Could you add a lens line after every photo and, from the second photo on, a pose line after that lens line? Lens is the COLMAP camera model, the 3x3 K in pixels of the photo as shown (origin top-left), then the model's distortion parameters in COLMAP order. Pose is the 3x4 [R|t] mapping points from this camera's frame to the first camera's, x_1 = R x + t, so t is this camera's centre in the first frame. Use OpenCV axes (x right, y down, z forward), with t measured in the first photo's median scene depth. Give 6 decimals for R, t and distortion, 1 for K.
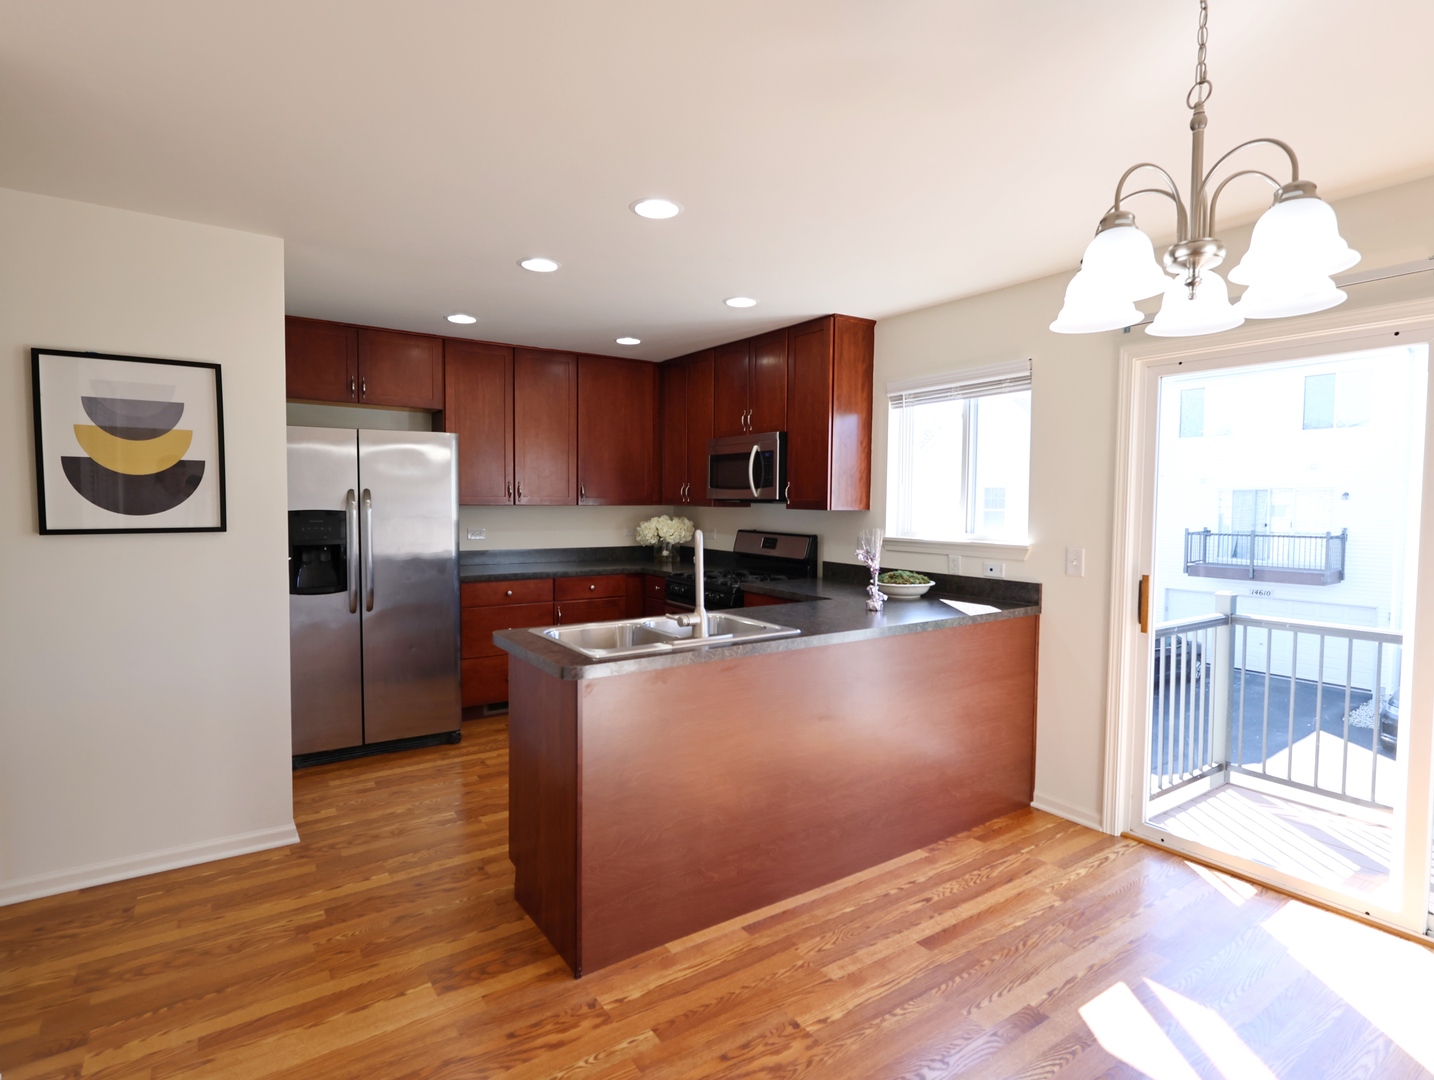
lens RADIAL K [[776.0, 0, 703.6], [0, 776.0, 531.8], [0, 0, 1]] dist [-0.001706, -0.000080]
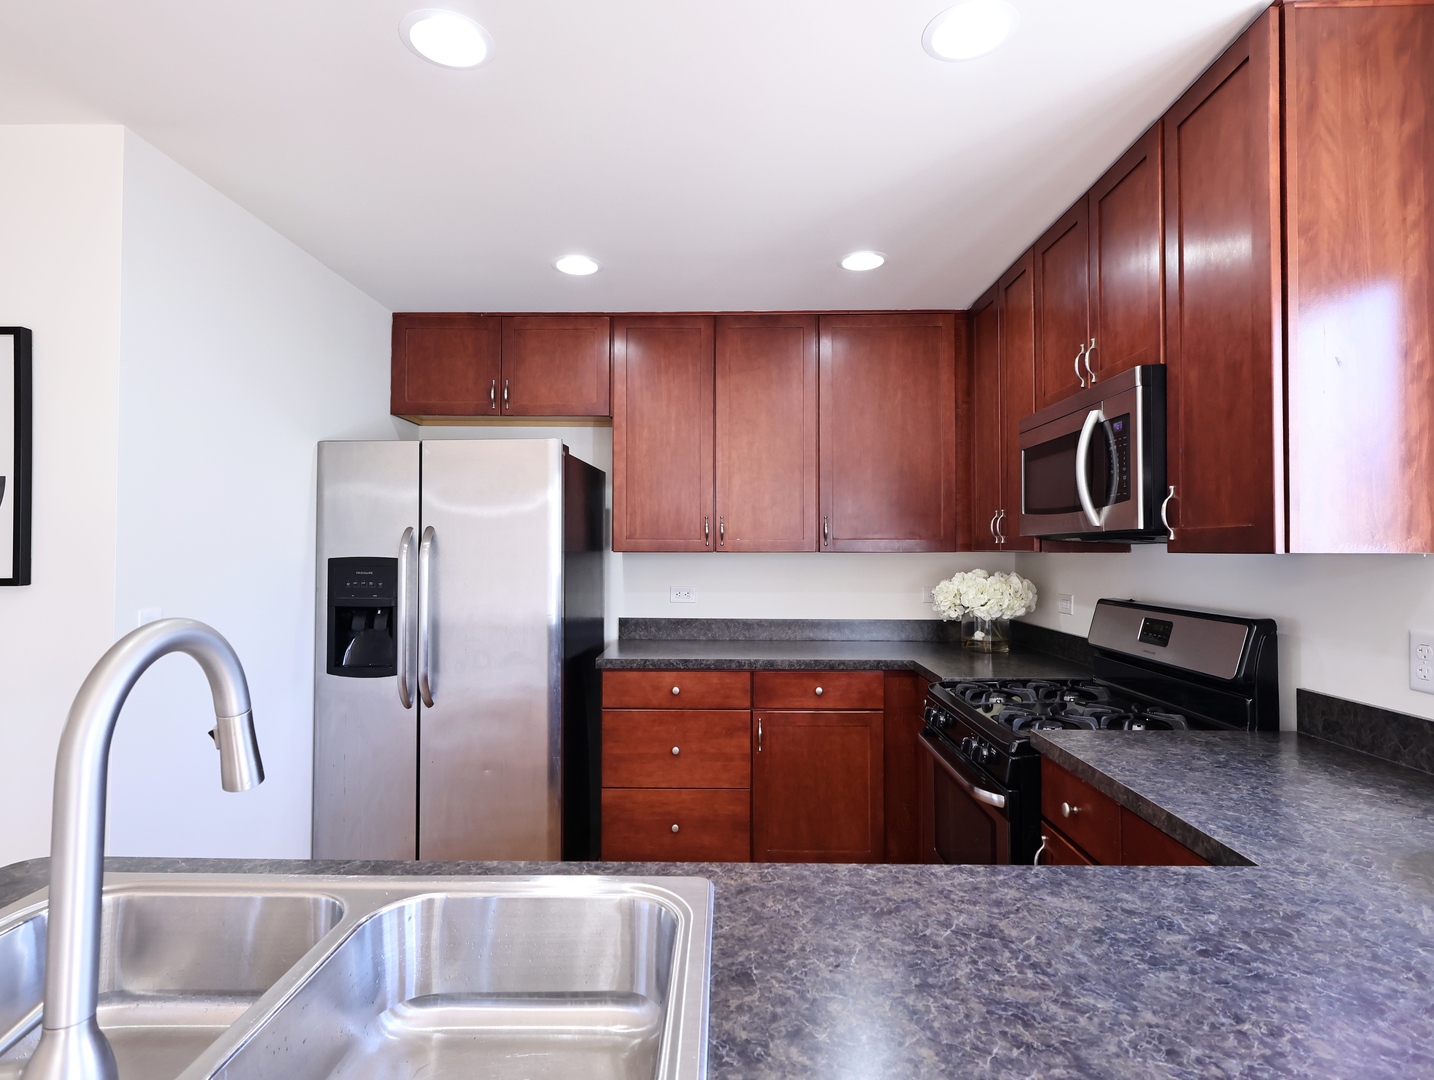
lens RADIAL K [[754.9, 0, 717.3], [0, 754.9, 535.5], [0, 0, 1]] dist [0.001003, 0.000455]
pose [[0.821678, -0.019765, -0.569609, 0.132892], [-0.019513, 0.997837, -0.062773, -0.009018], [0.569617, 0.062693, 0.819515, 0.525183]]
